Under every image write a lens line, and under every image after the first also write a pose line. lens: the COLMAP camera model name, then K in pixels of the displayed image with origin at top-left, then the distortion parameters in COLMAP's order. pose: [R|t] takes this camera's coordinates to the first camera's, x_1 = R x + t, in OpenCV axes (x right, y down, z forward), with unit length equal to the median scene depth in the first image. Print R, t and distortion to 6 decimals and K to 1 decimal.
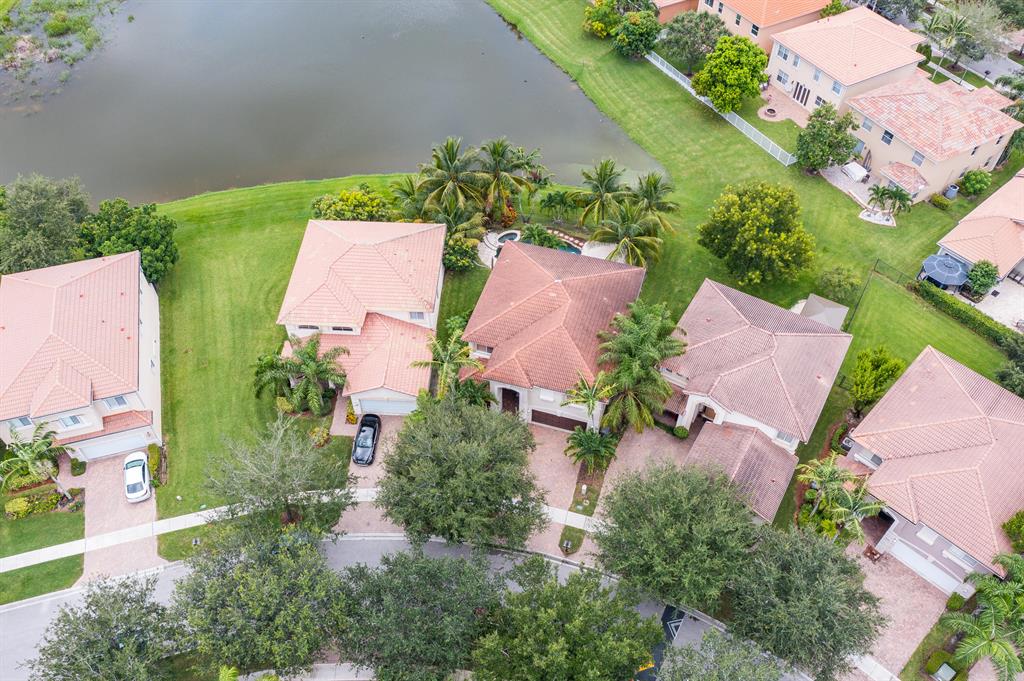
lens RADIAL K [[810.1, 0, 512.4], [0, 810.1, 333.9], [0, 0, 1]] dist [0.002275, -0.001088]
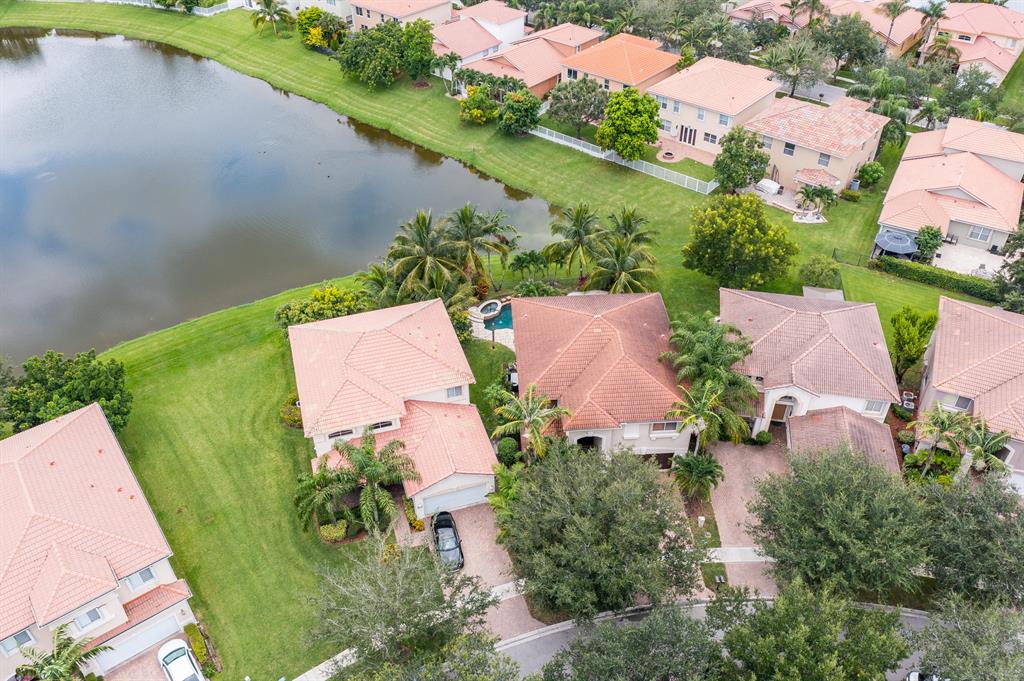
lens RADIAL K [[811.4, 0, 512.7], [0, 811.4, 327.4], [0, 0, 1]] dist [0.001666, 0.001459]
pose [[0.939346, -0.219939, 0.263163, -0.248977], [0.264342, 0.953169, -0.146940, 0.051481], [-0.218521, 0.207593, 0.953496, 0.108973]]
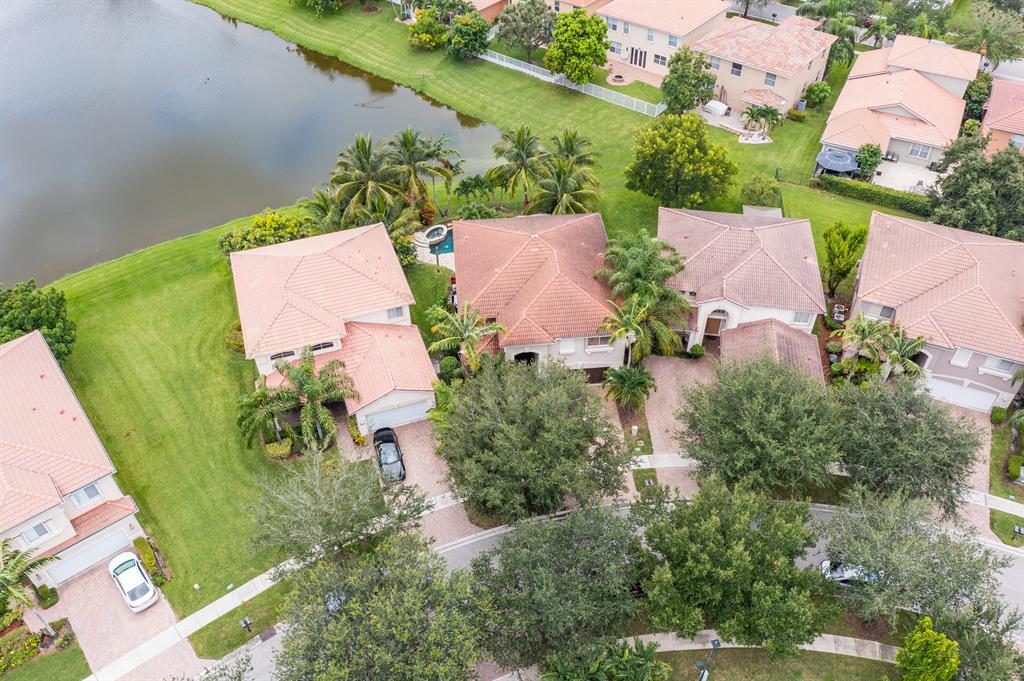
lens RADIAL K [[810.1, 0, 512.4], [0, 810.1, 333.9], [0, 0, 1]] dist [0.002275, -0.001088]
pose [[0.926984, -0.262302, 0.268138, -0.220921], [0.287663, 0.955888, -0.059401, 0.081694], [-0.240729, 0.132197, 0.961547, 0.089384]]
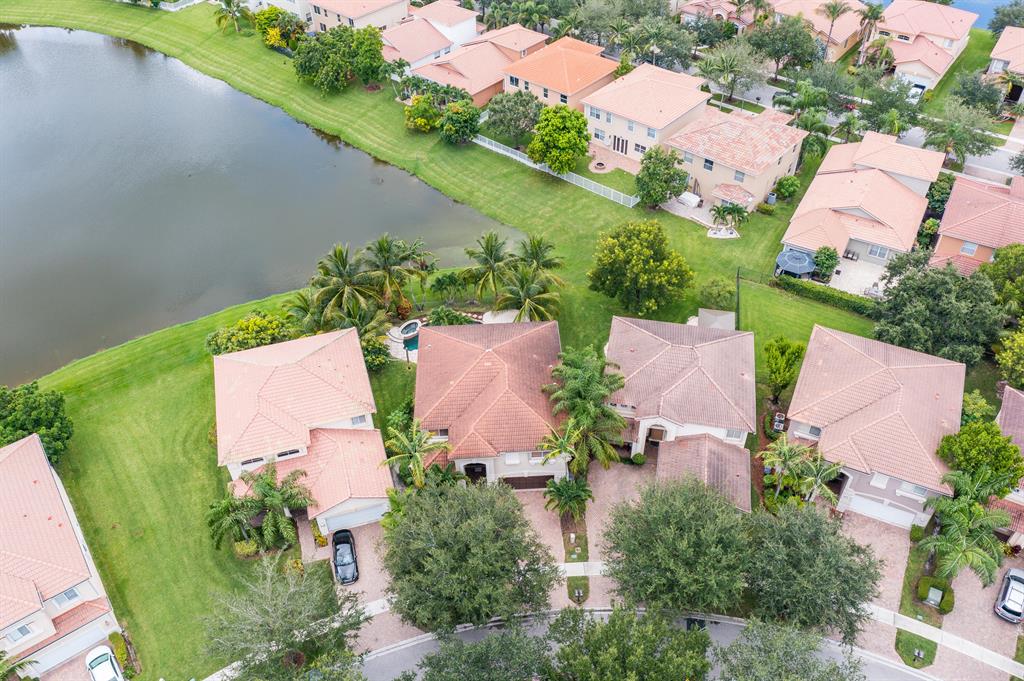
lens RADIAL K [[810.1, 0, 512.4], [0, 810.1, 333.9], [0, 0, 1]] dist [0.002275, -0.001088]
pose [[0.942305, -0.239862, 0.233511, -0.131965], [0.265428, 0.960415, -0.084564, 0.008870], [-0.203984, 0.141665, 0.968670, -0.010105]]
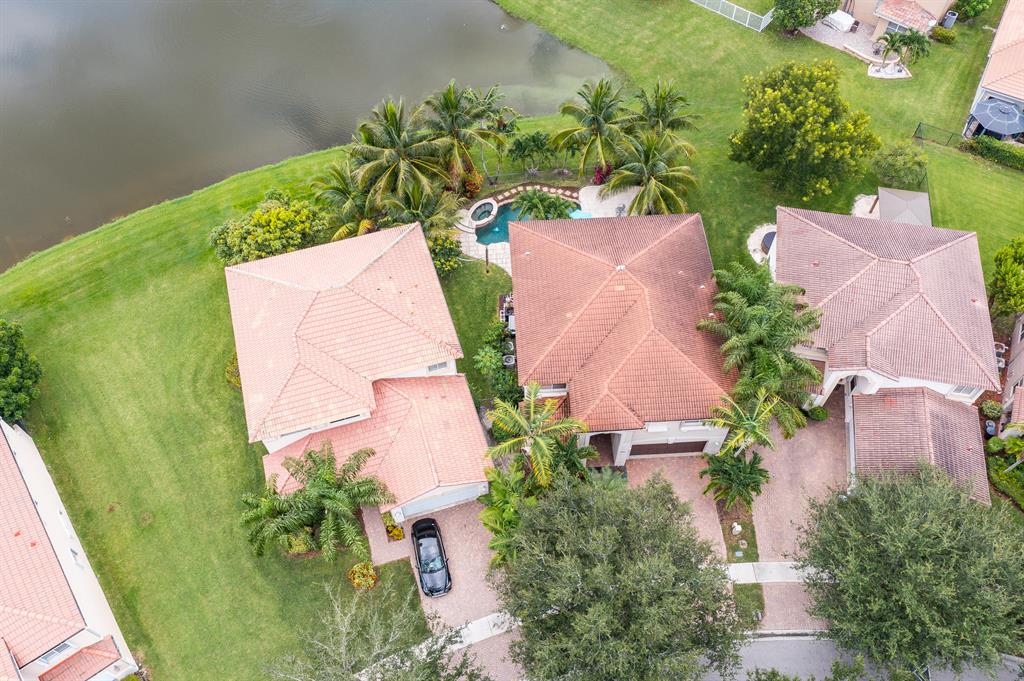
lens RADIAL K [[810.1, 0, 512.4], [0, 810.1, 333.9], [0, 0, 1]] dist [0.002275, -0.001088]
pose [[0.940352, -0.288533, 0.180240, -0.158343], [0.263735, 0.952936, 0.149521, -0.123585], [-0.214899, -0.093067, 0.972192, 0.268360]]
